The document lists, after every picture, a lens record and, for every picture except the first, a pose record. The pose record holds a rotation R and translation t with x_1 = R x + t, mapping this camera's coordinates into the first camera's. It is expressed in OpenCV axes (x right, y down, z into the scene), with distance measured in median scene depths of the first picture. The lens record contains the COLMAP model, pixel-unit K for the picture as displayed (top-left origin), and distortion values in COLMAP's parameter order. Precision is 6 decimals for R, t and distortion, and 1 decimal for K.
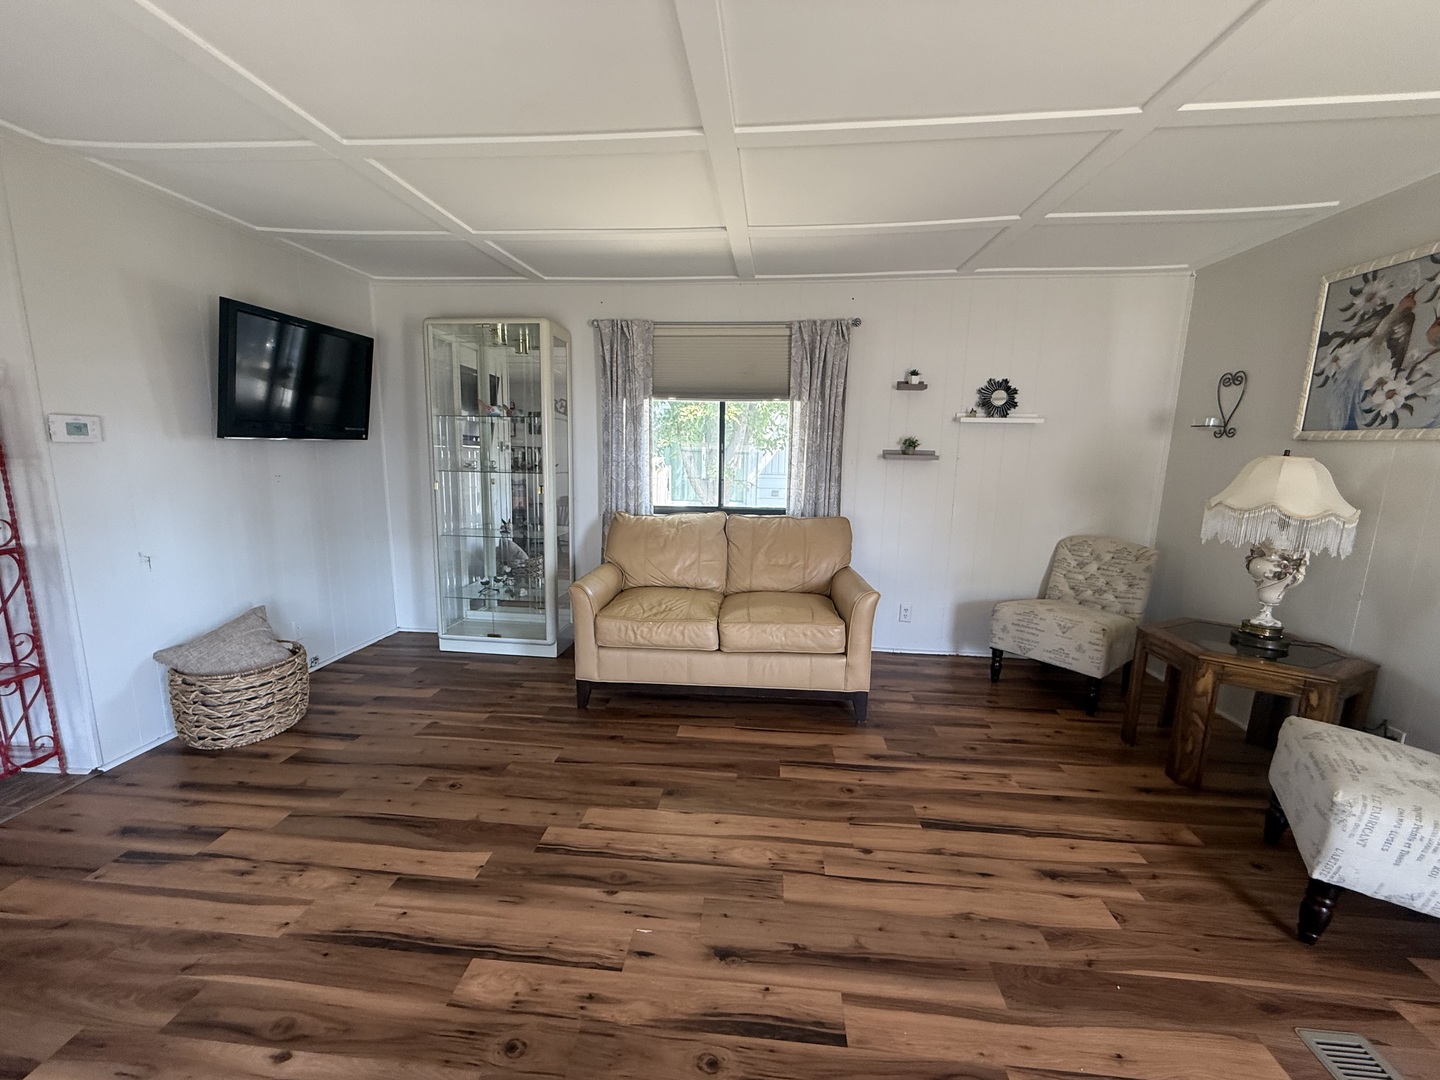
lens RADIAL K [[574.4, 0, 716.7], [0, 574.4, 541.3], [0, 0, 1]] dist [-0.000514, 0.000268]
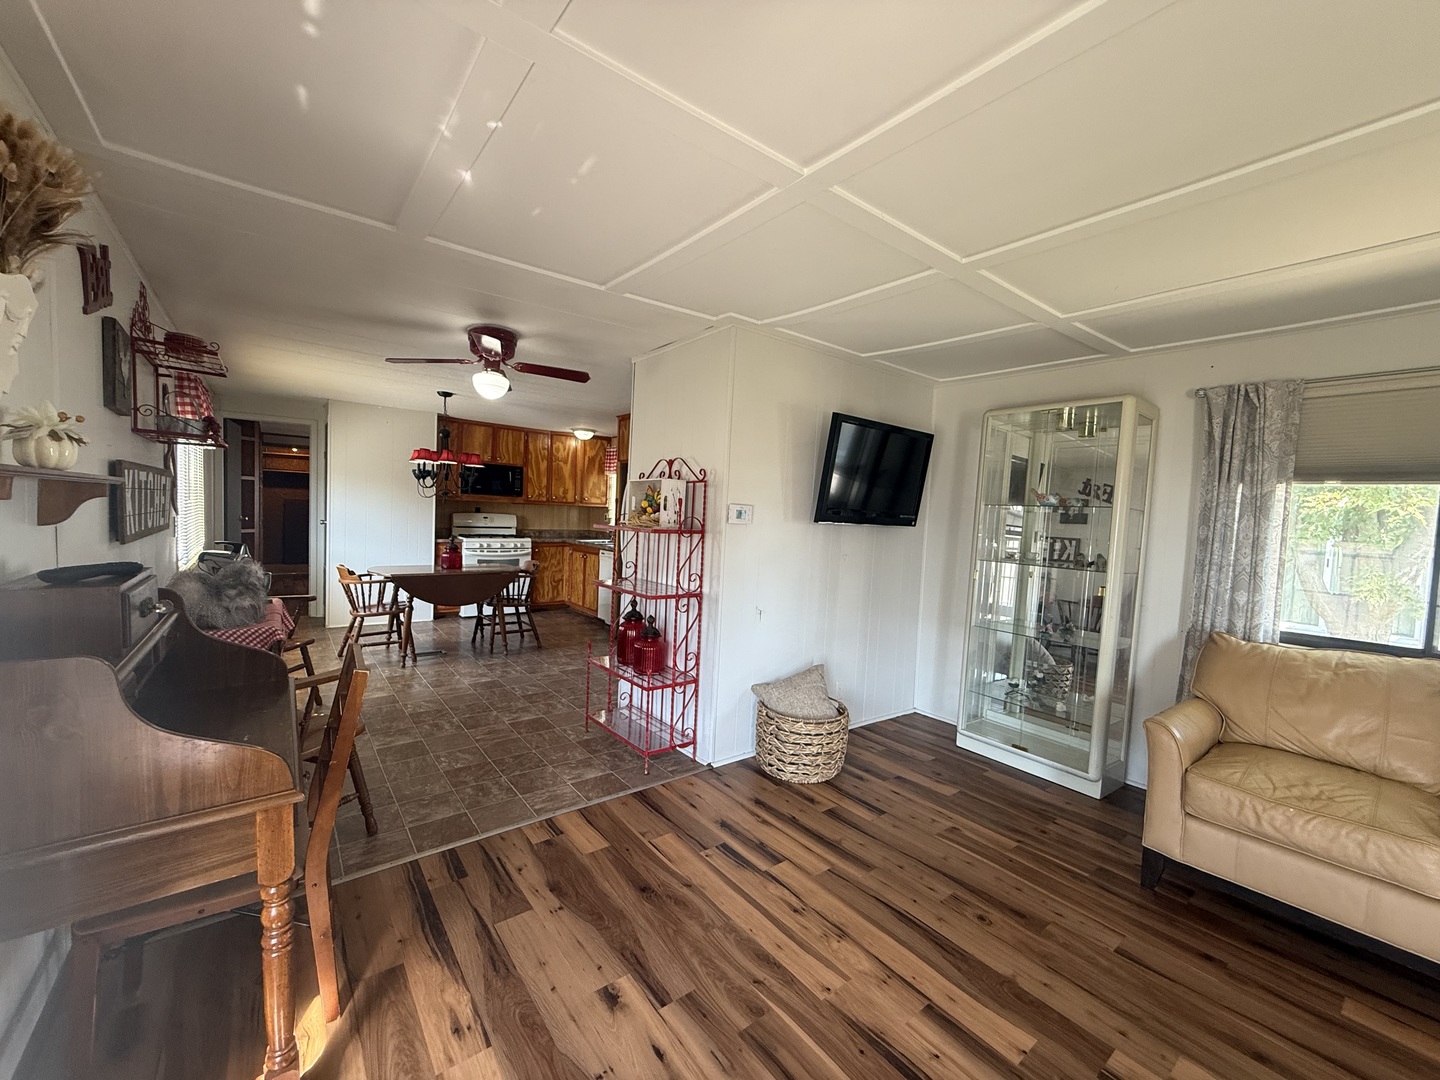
lens RADIAL K [[574.4, 0, 716.7], [0, 574.4, 541.3], [0, 0, 1]] dist [-0.000514, 0.000268]
pose [[0.683528, 0.050818, -0.728153, -0.109386], [-0.156768, 0.984515, -0.078451, -0.009778], [0.712891, 0.167774, 0.680910, 0.010634]]
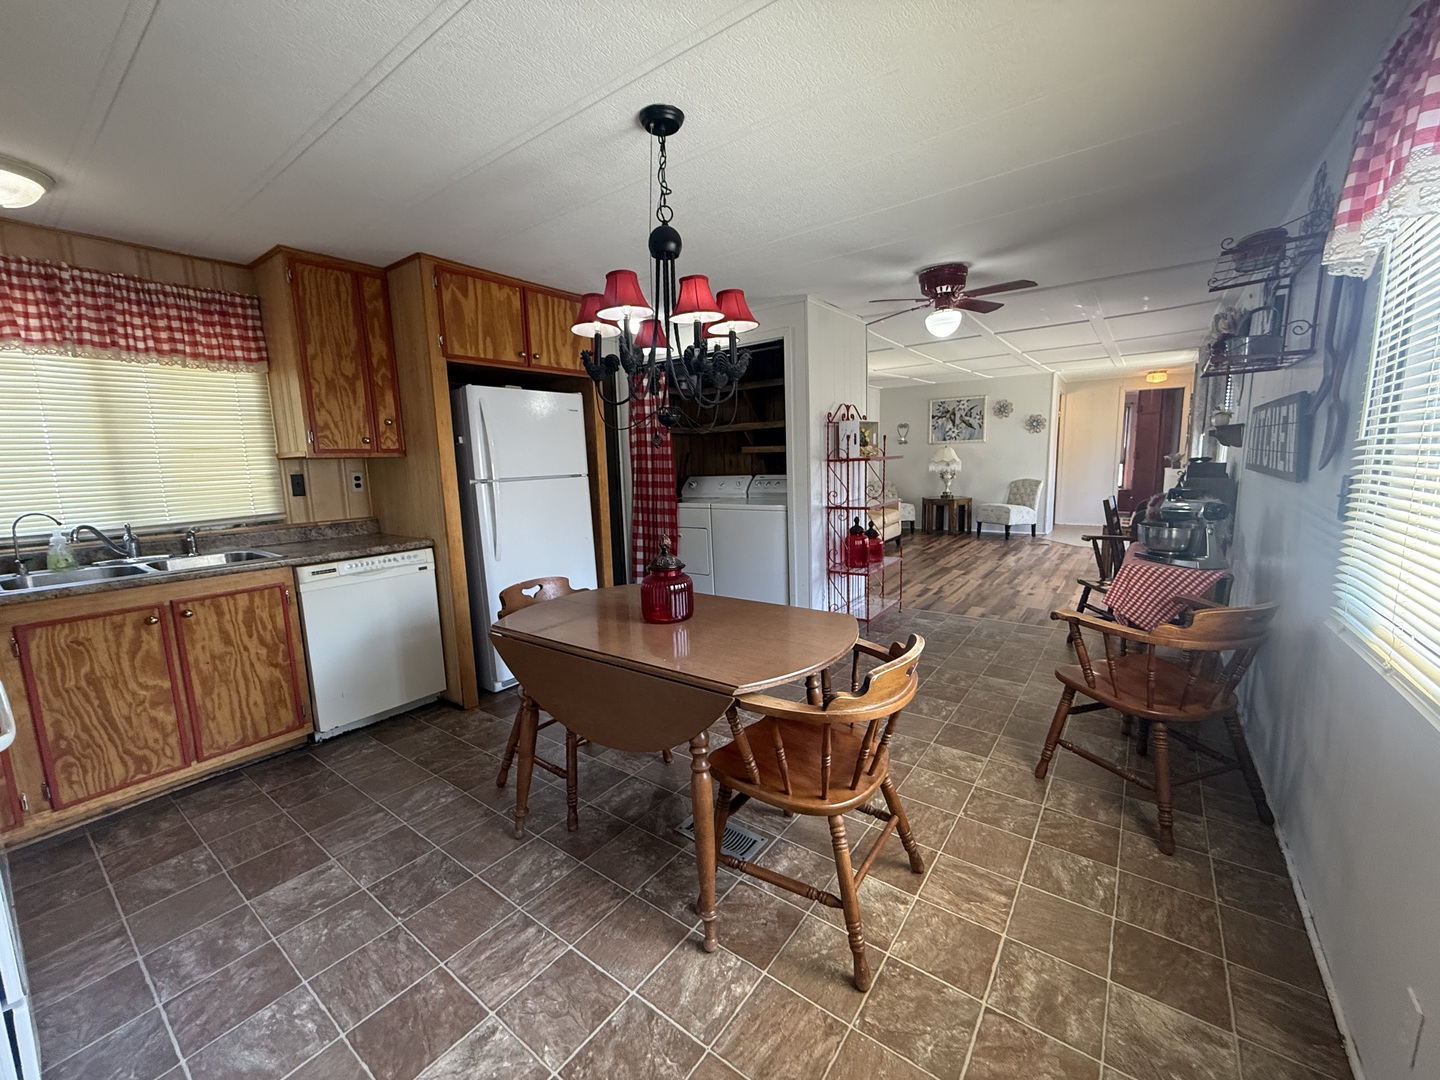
lens RADIAL K [[574.4, 0, 716.7], [0, 574.4, 541.3], [0, 0, 1]] dist [-0.000514, 0.000268]
pose [[0.519267, -0.156732, 0.840117, -2.846657], [0.186039, 0.980195, 0.067876, -0.071472], [-0.834117, 0.121049, 0.538141, 0.252659]]
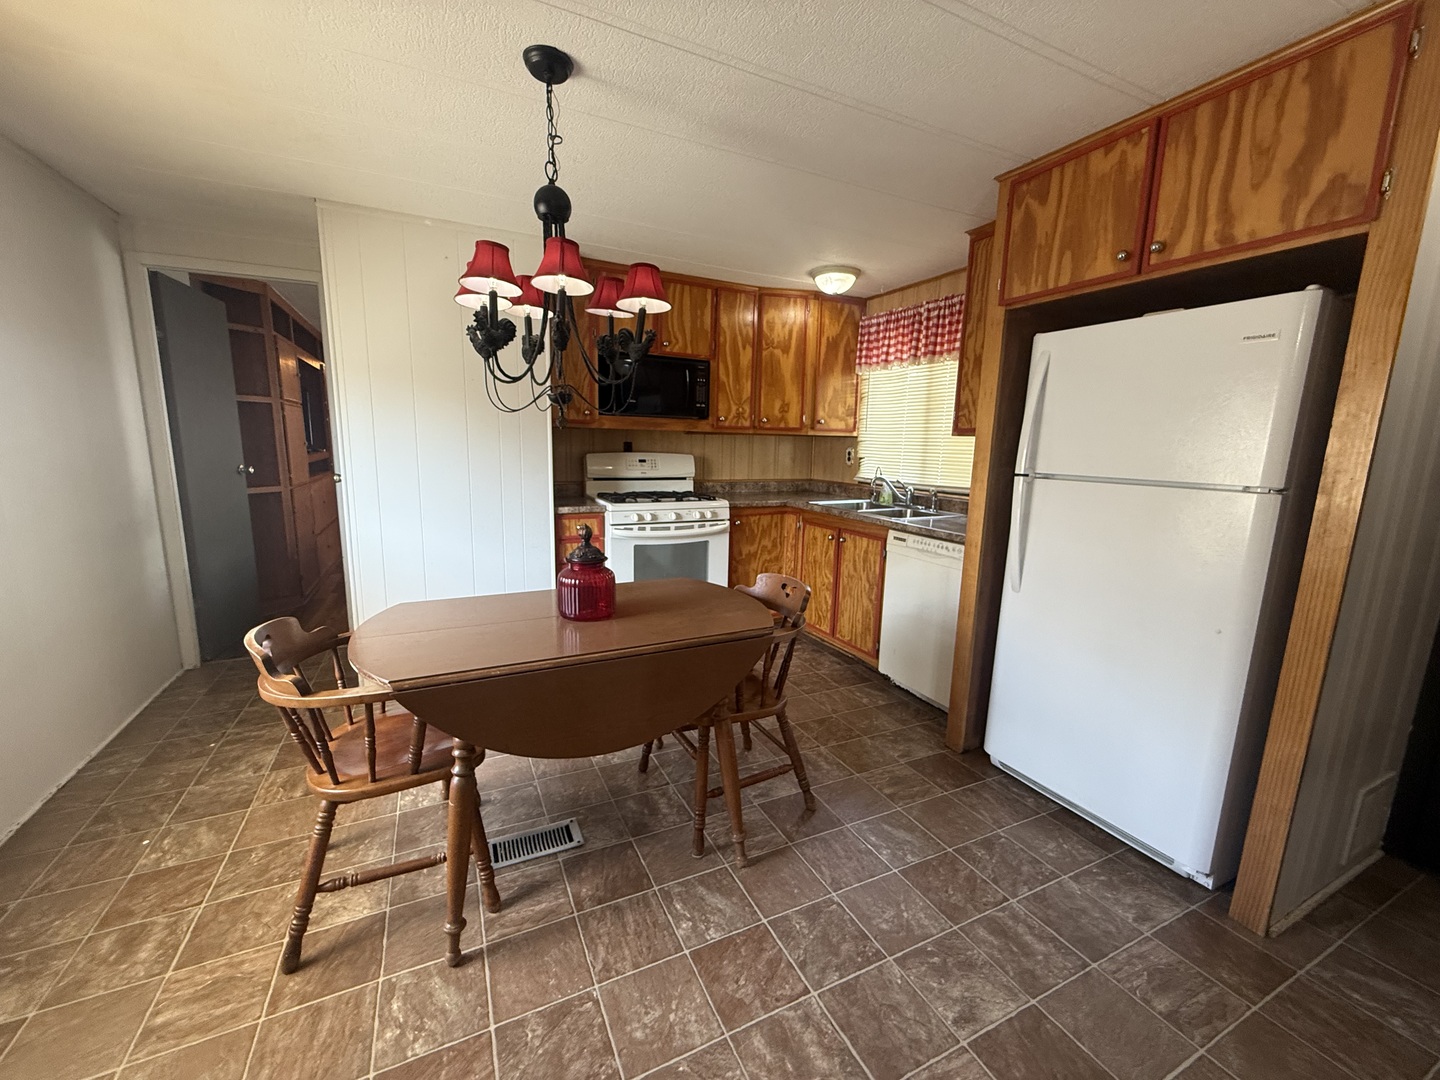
lens RADIAL K [[577.6, 0, 716.4], [0, 577.6, 541.5], [0, 0, 1]] dist [0.000048, 0.000132]
pose [[0.515671, 0.142075, -0.844925, -1.548119], [-0.160785, 0.984682, 0.067446, -0.093452], [0.841565, 0.101071, 0.530615, 0.485291]]
